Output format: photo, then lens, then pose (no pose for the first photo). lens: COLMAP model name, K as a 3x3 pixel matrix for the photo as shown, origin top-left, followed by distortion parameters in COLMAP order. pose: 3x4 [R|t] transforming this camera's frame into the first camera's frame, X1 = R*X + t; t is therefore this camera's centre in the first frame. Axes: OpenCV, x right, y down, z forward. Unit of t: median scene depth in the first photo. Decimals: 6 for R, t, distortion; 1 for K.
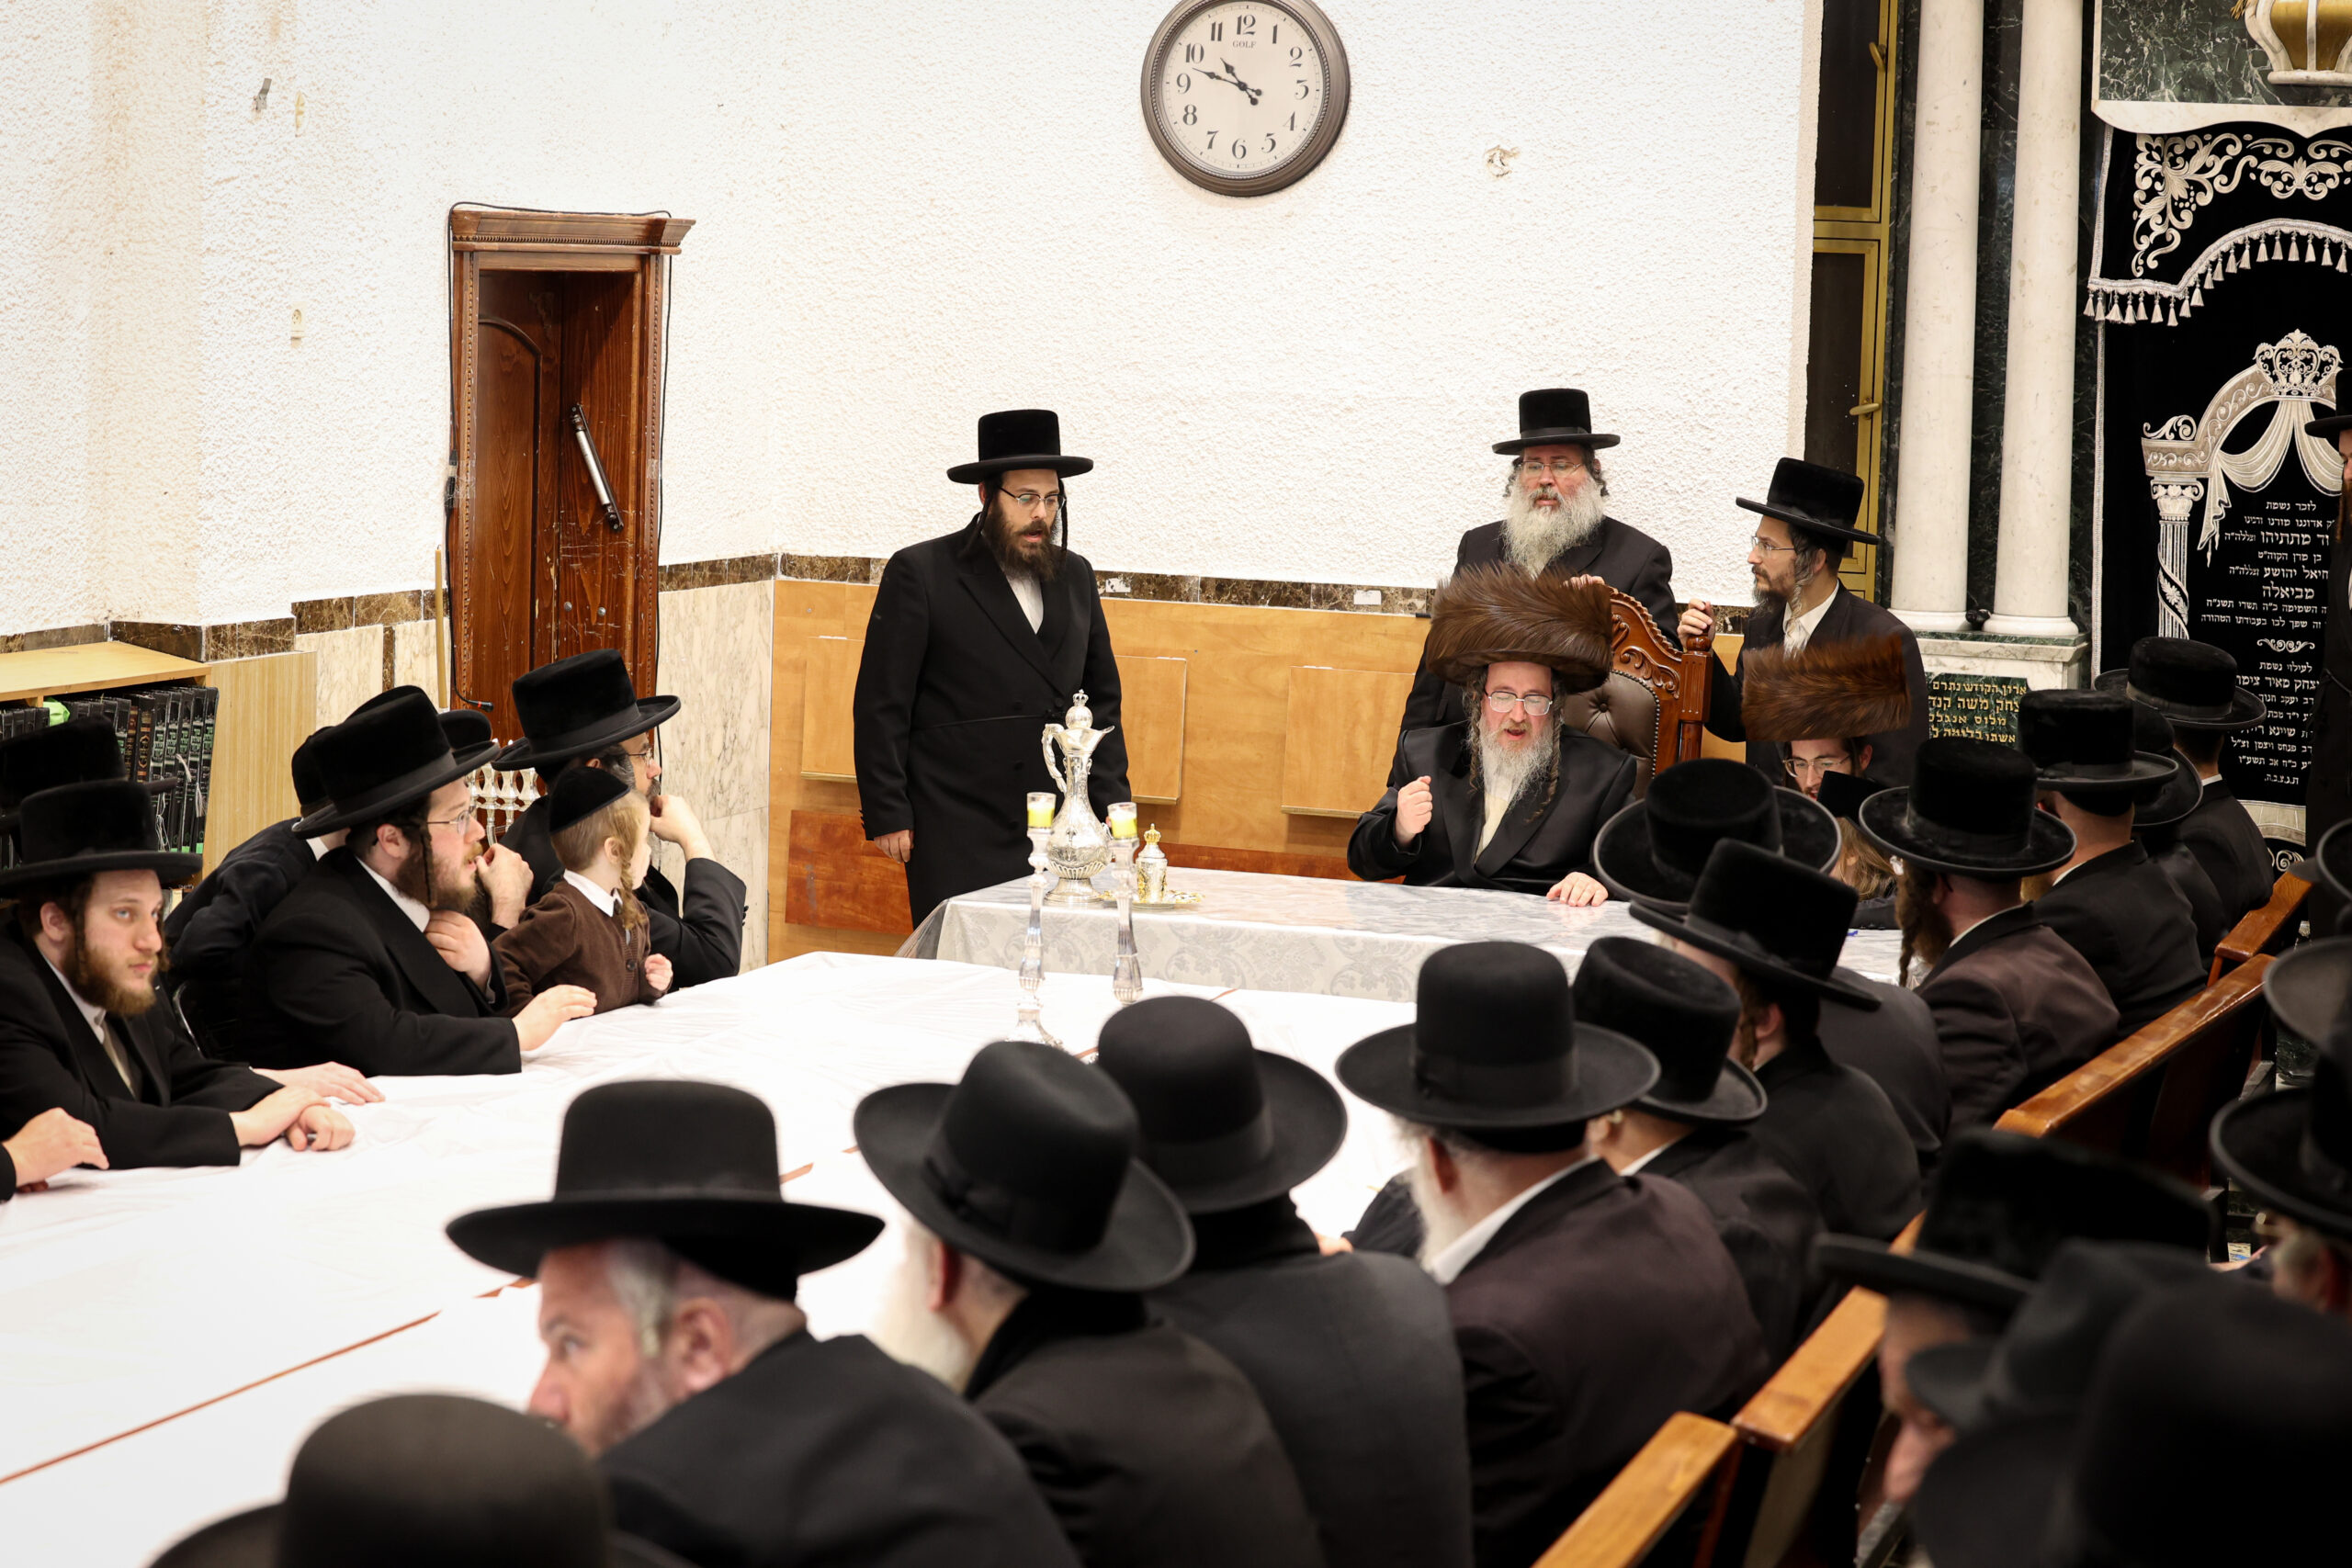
lens RADIAL K [[4809.4, 0, 1176.0], [0, 4809.4, 784.0], [0, 0, 1]] dist [0.018912, 0.060016]
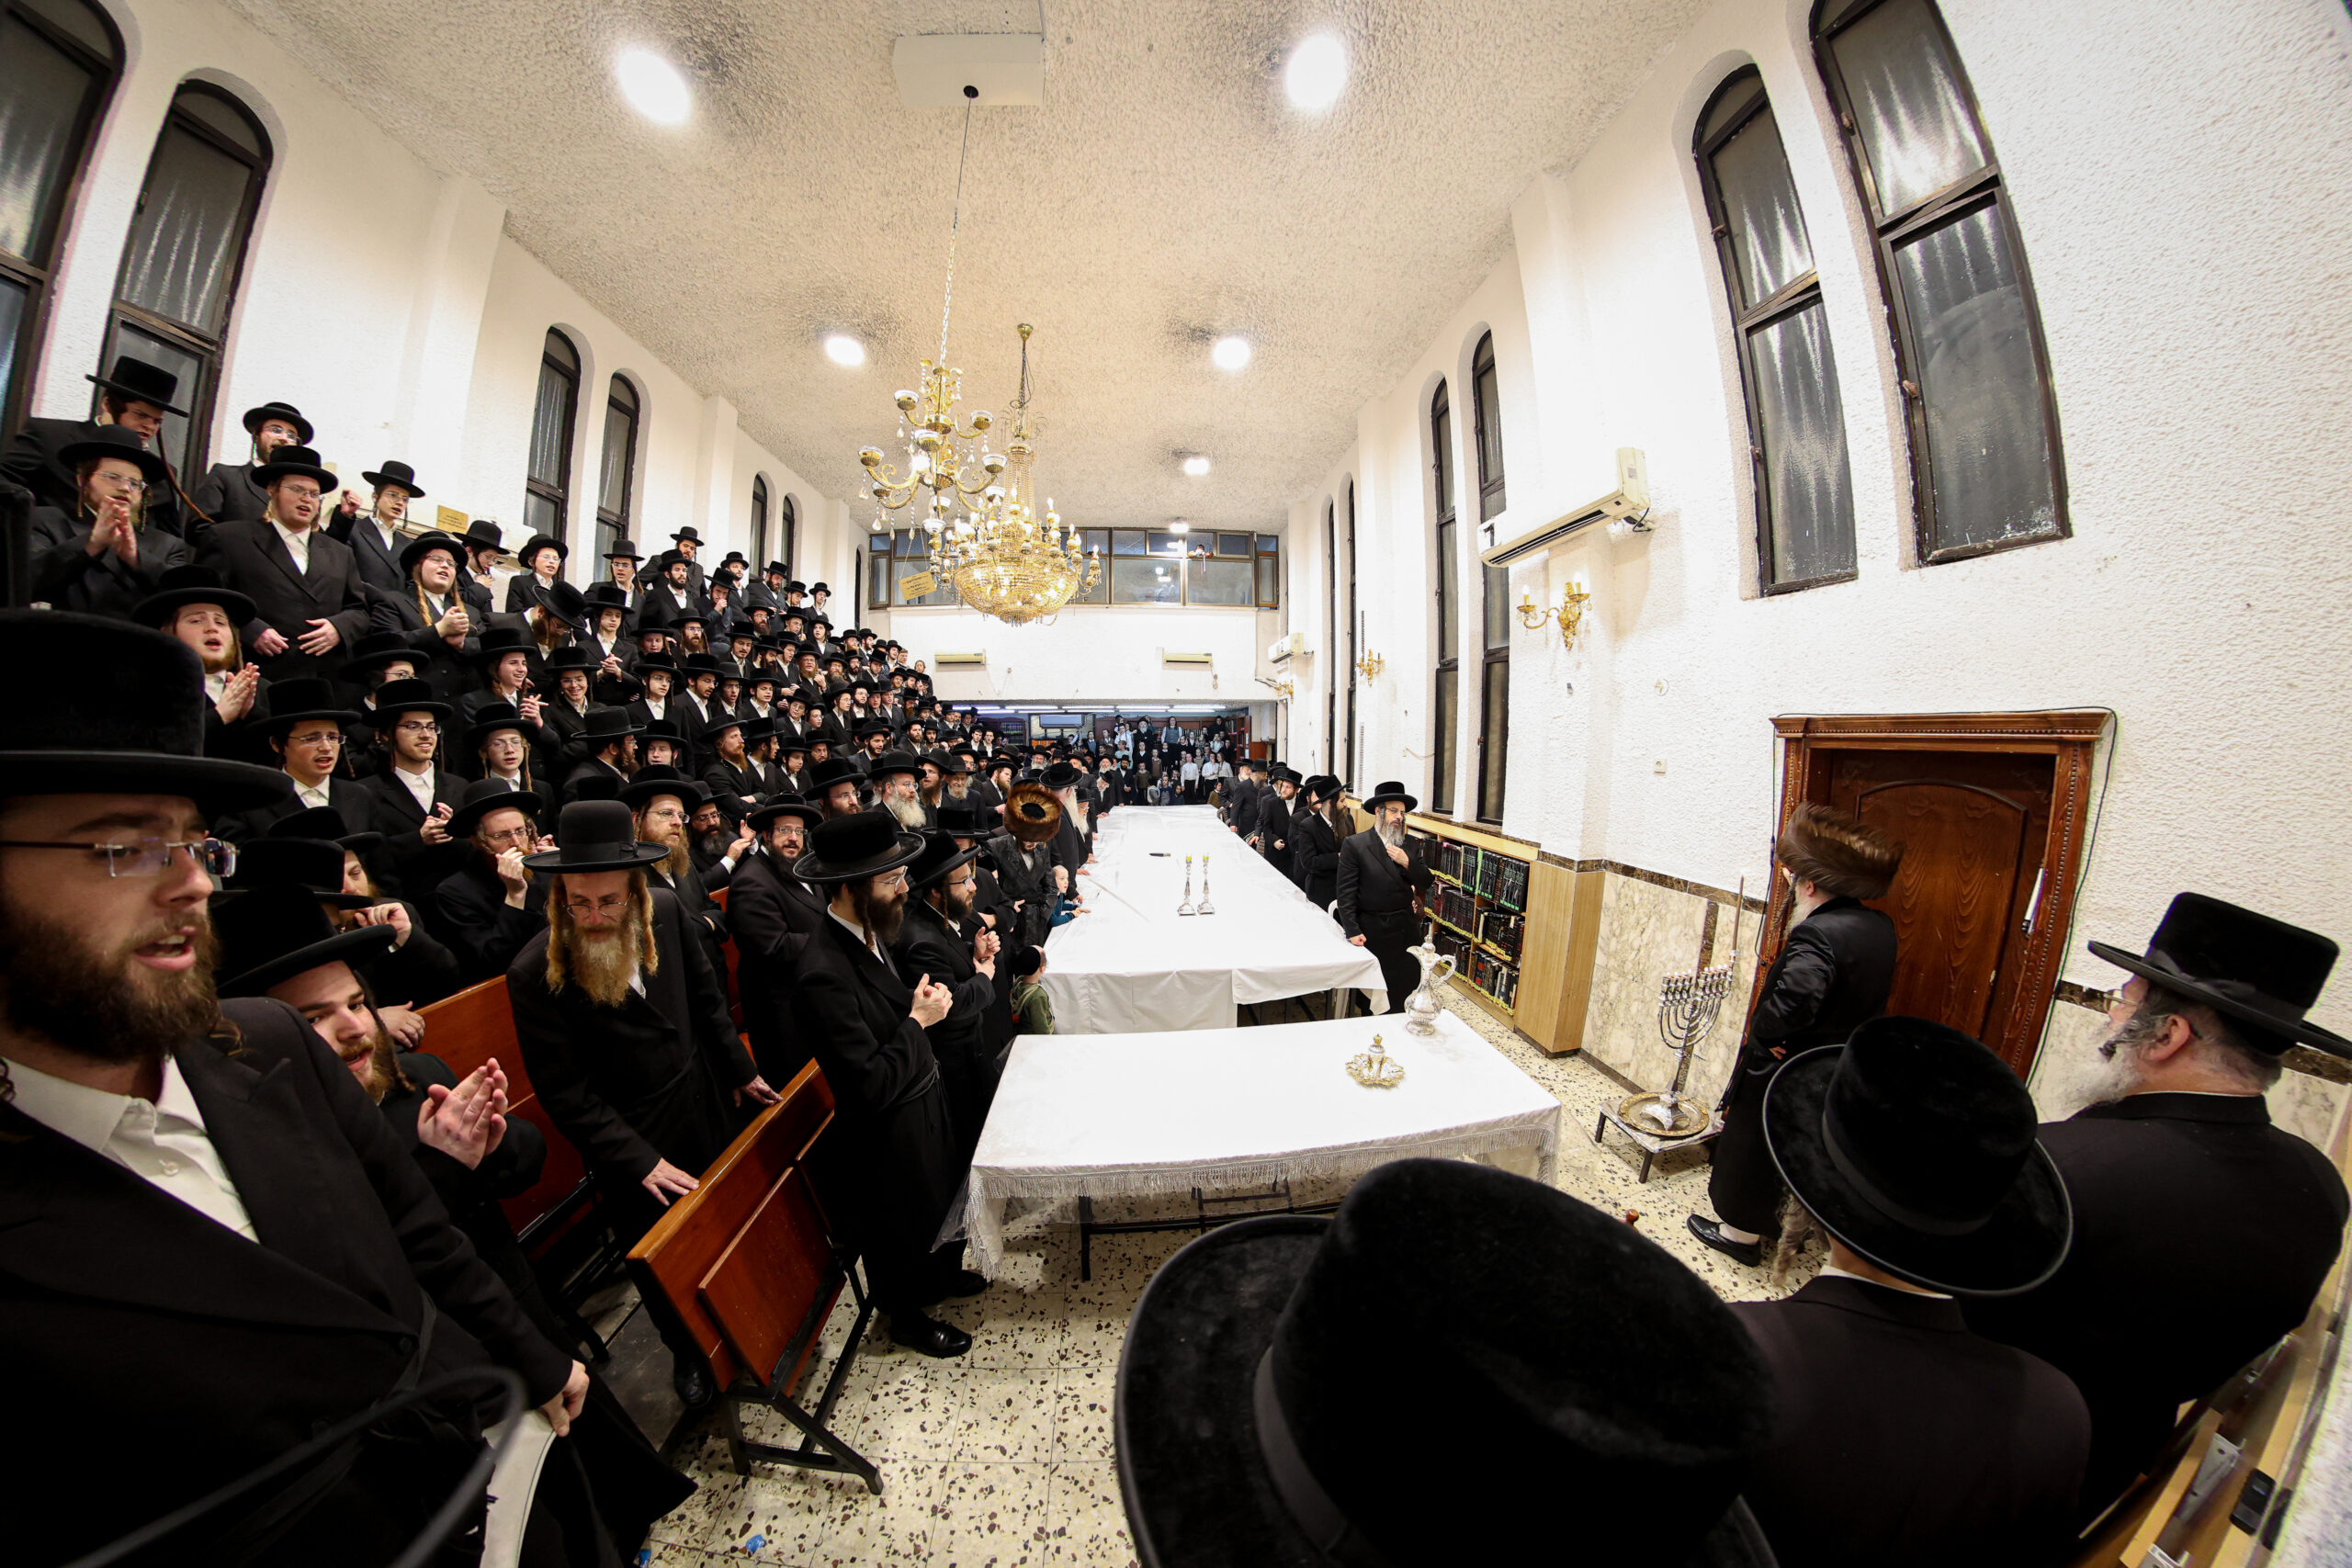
lens RADIAL K [[746.9, 0, 1176.0], [0, 746.9, 784.0], [0, 0, 1]] dist [-0.000049, -0.000004]
pose [[-0.905390, 0.002237, -0.424576, 0.221217], [-0.072622, 0.984434, 0.160050, -0.127589], [0.418325, 0.175741, -0.891134, 1.208487]]
